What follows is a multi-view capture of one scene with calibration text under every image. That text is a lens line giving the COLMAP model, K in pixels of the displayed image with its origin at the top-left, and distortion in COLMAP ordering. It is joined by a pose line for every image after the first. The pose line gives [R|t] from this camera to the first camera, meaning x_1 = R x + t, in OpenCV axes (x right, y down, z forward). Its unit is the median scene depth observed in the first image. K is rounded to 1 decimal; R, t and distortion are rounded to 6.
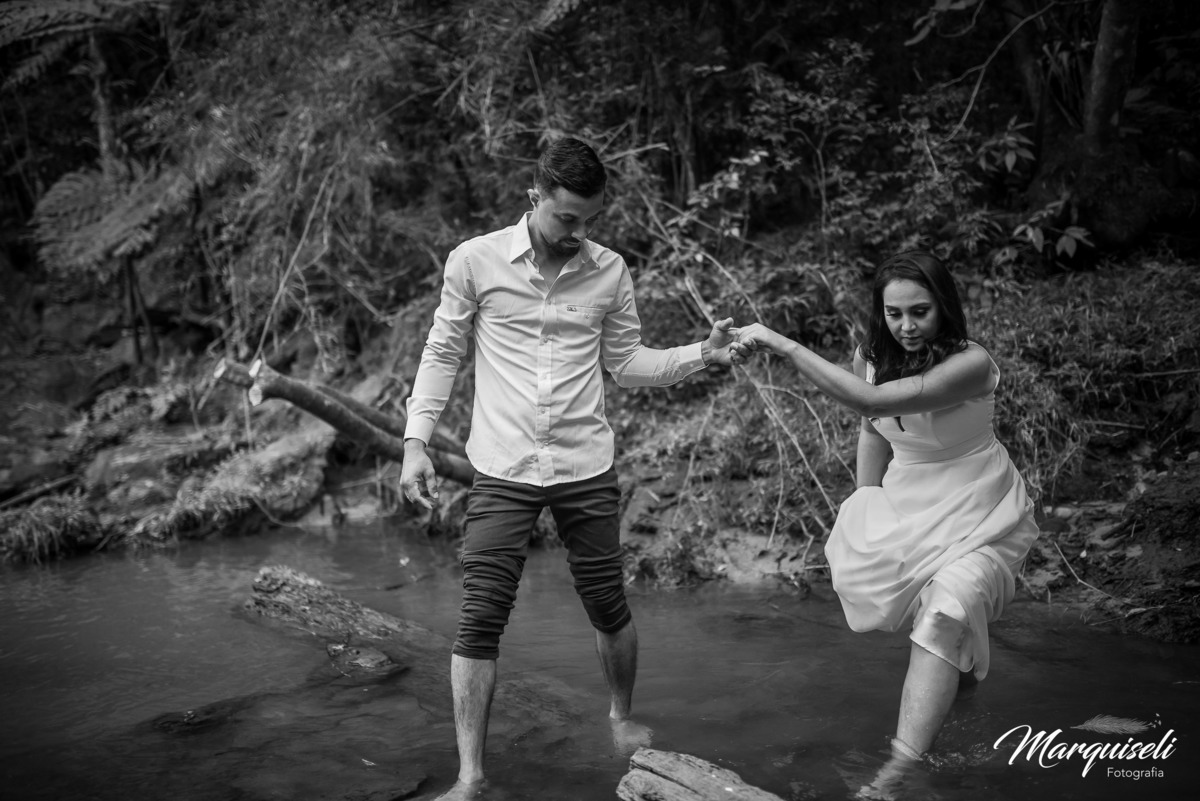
lens RADIAL K [[1141.5, 0, 608.7], [0, 1141.5, 399.1], [0, 0, 1]] dist [-0.017390, 0.000000]
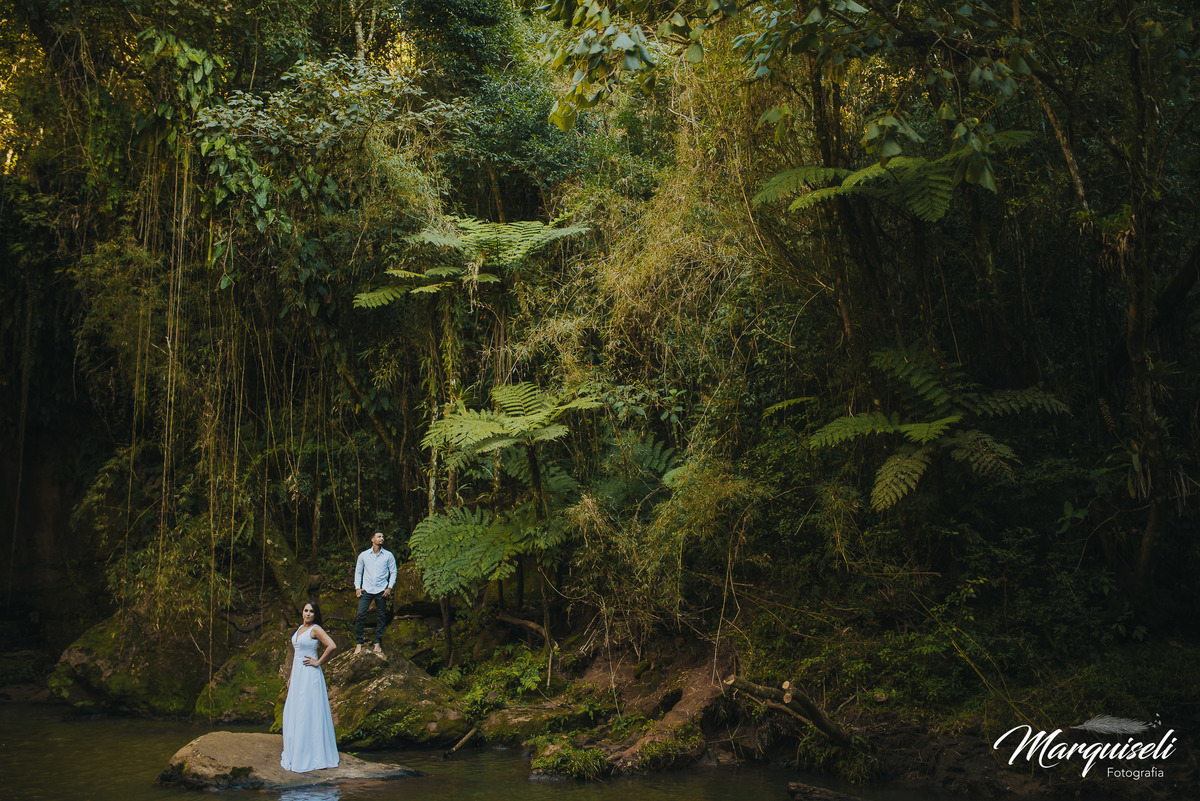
lens RADIAL K [[1141.5, 0, 599.3], [0, 1141.5, 394.4], [0, 0, 1]] dist [-0.017390, 0.000000]
pose [[0.997091, 0.053838, 0.053958, -0.702204], [-0.040344, 0.973364, -0.225687, -0.053601], [-0.064672, 0.222854, 0.972704, -1.036609]]
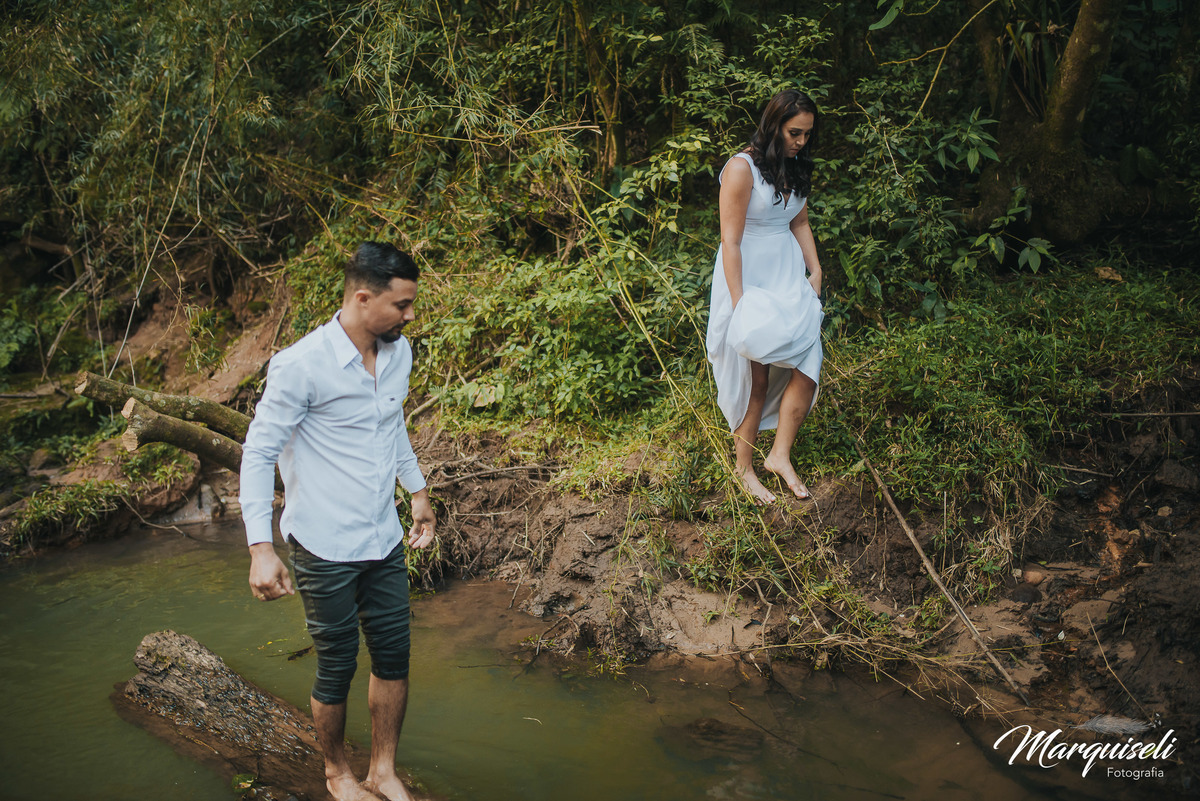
lens RADIAL K [[1141.5, 0, 607.2], [0, 1141.5, 402.7], [0, 0, 1]] dist [-0.017390, 0.000000]
pose [[0.993071, 0.002894, 0.117484, -0.048273], [-0.016203, 0.993522, 0.112482, -0.114858], [-0.116397, -0.113606, 0.986684, 0.106462]]
